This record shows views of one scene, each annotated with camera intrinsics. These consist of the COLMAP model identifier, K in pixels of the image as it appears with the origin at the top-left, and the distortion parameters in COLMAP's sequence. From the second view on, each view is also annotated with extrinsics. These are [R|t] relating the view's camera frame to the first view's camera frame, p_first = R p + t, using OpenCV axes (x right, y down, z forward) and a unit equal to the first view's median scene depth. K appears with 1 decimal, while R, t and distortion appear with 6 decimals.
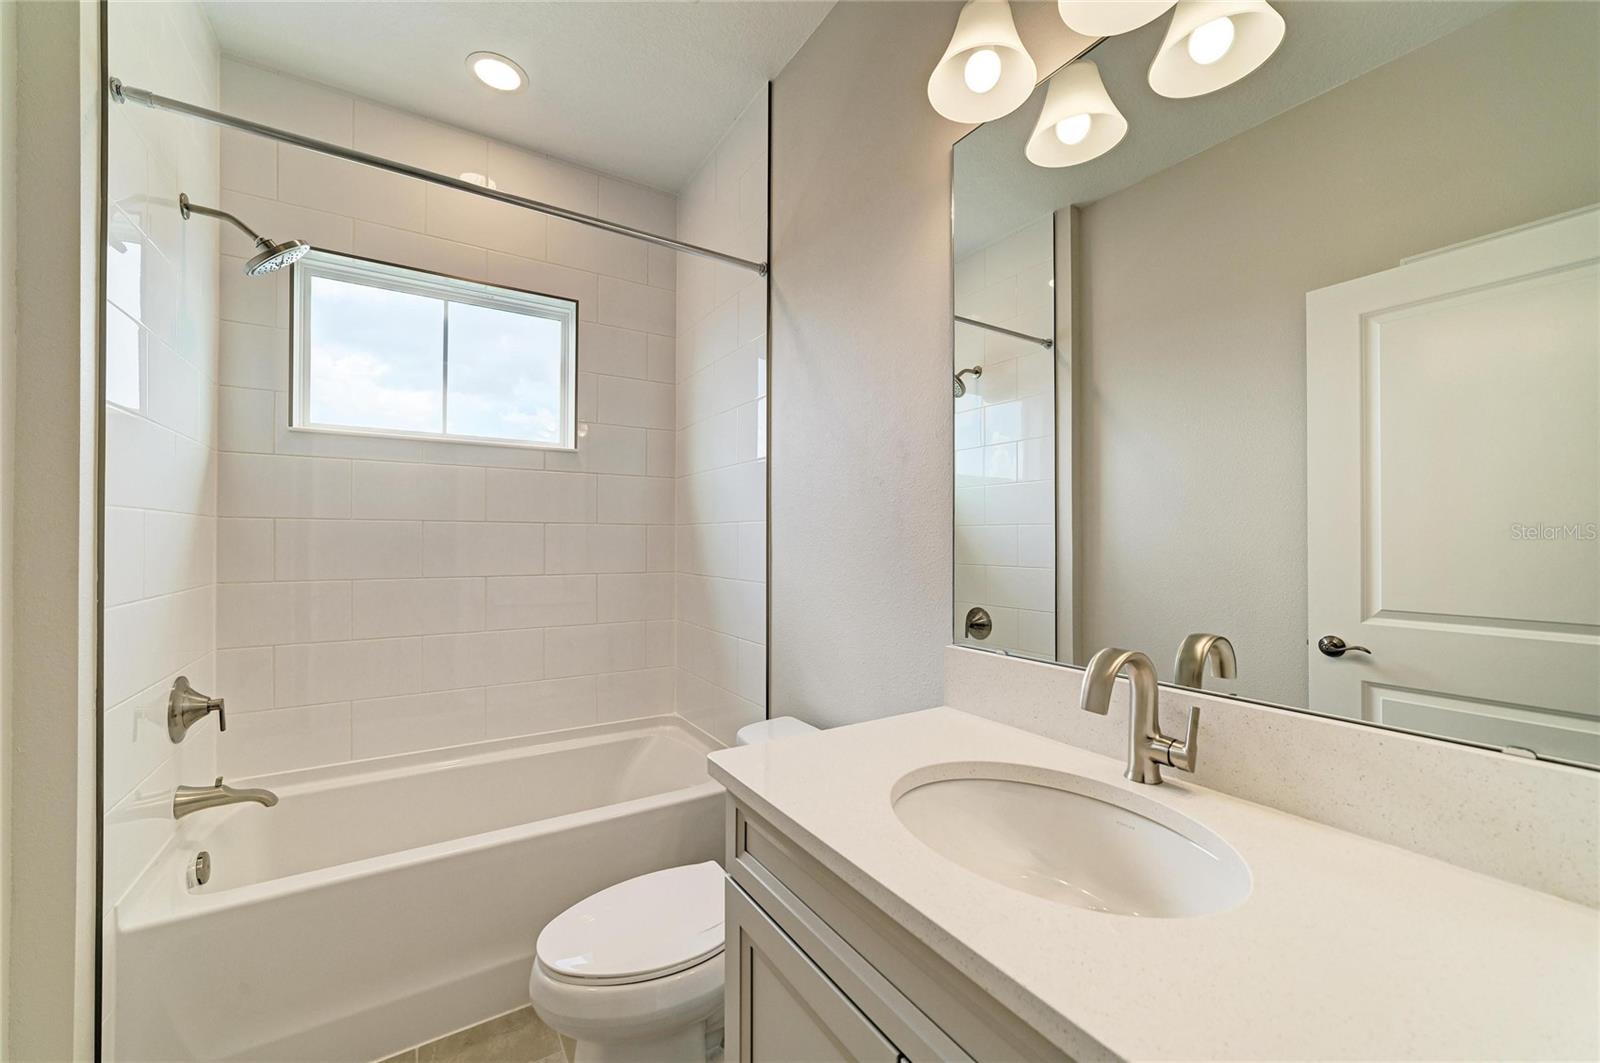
lens RADIAL K [[611.0, 0, 799.9], [0, 611.0, 531.8], [0, 0, 1]] dist [-0.015782, 0.000673]
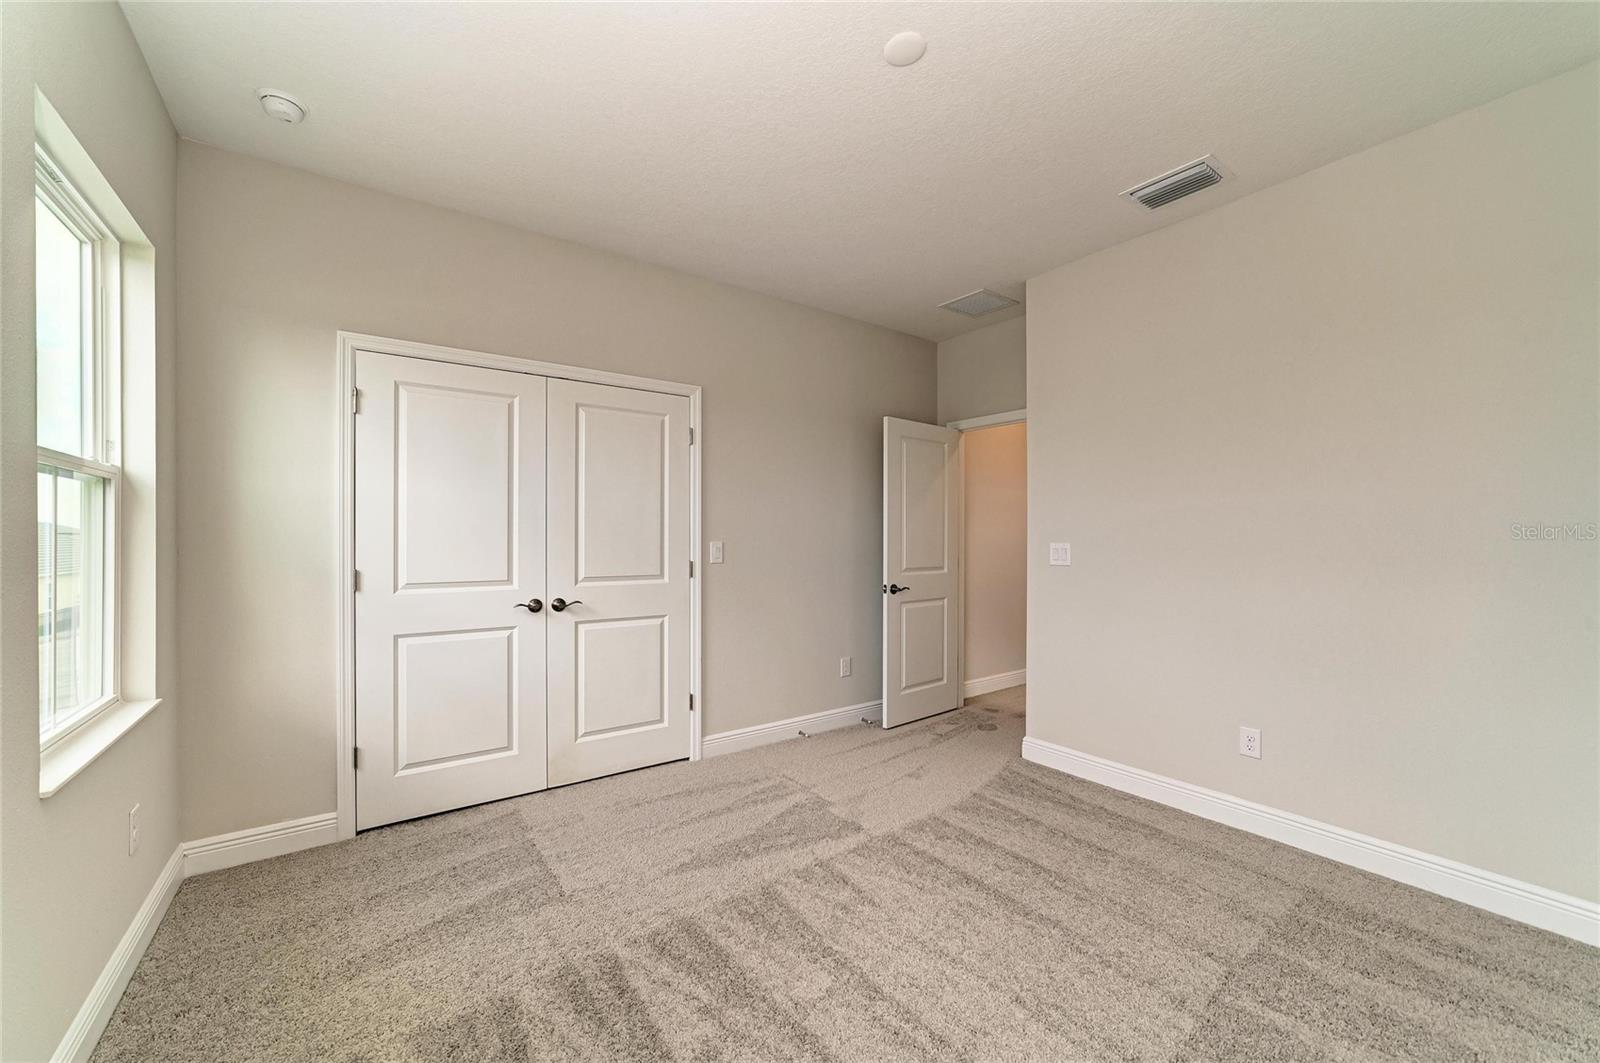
lens RADIAL K [[611.0, 0, 800.2], [0, 611.0, 533.8], [0, 0, 1]] dist [-0.015782, 0.000673]
pose [[-0.052306, -0.003733, 0.998624, -0.793519], [-0.001181, 0.999993, 0.003676, -0.003393], [-0.998630, -0.000987, -0.052310, 0.468701]]
